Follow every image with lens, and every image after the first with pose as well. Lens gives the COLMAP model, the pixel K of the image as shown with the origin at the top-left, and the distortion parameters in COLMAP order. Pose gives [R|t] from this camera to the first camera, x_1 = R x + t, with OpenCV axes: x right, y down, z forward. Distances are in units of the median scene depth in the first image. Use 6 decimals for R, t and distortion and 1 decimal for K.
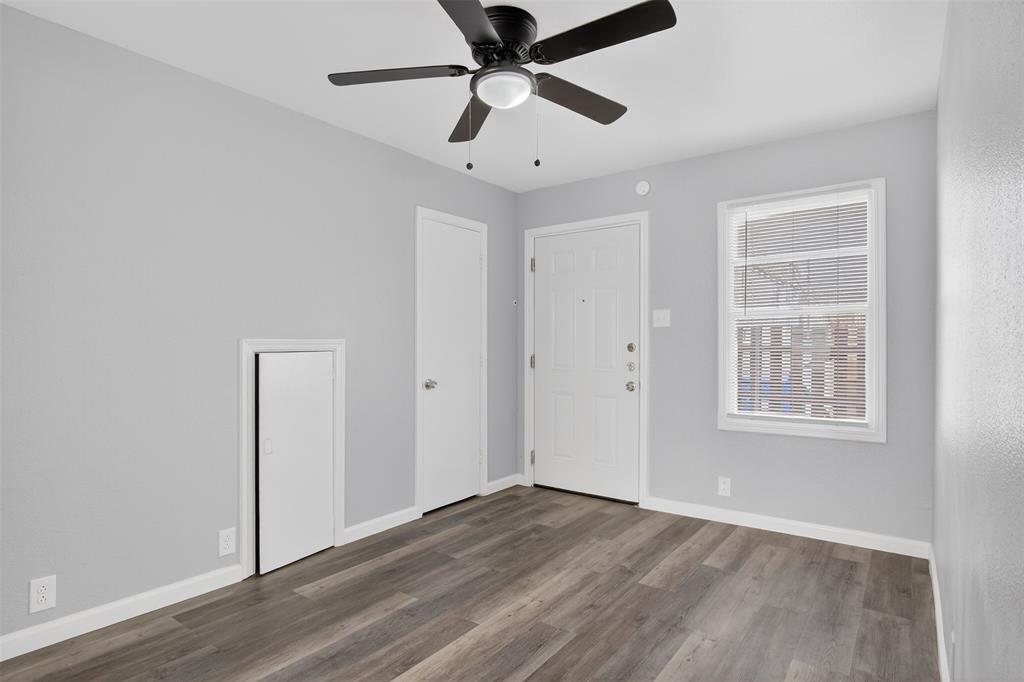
lens RADIAL K [[564.1, 0, 512.0], [0, 564.1, 341.0], [0, 0, 1]] dist [-0.000204, -0.024258]
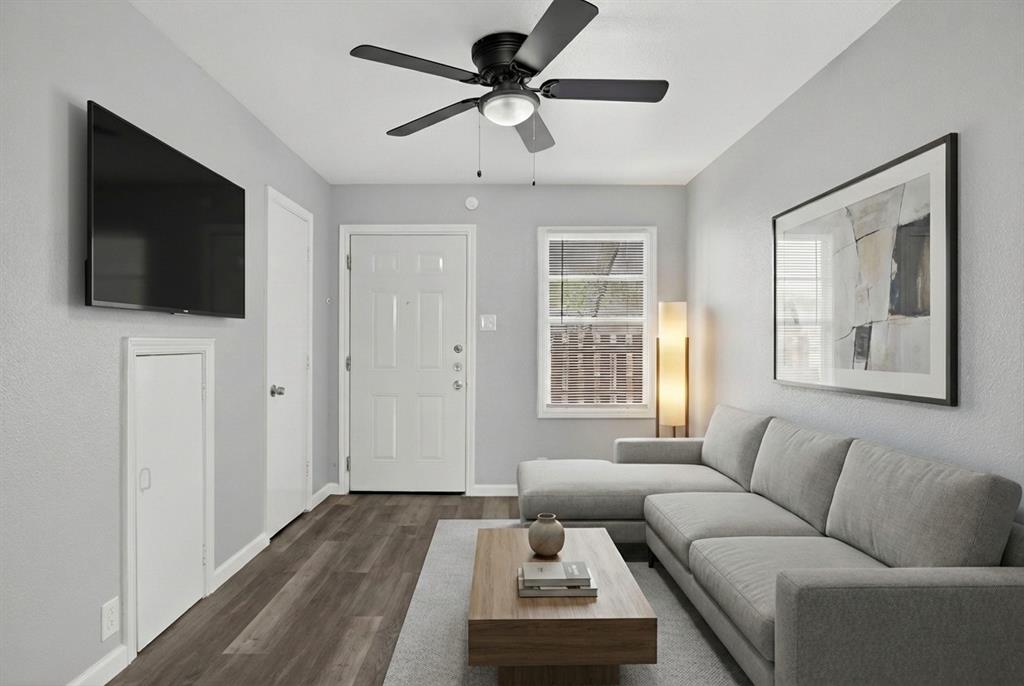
lens RADIAL K [[563.1, 0, 512.0], [0, 563.1, 343.0], [0, 0, 1]] dist [0.001743, 0.000400]
pose [[0.806589, 0.006495, 0.591077, -0.367604], [-0.006568, 0.999976, -0.002027, 0.002139], [-0.591076, -0.002247, 0.806613, 0.078740]]
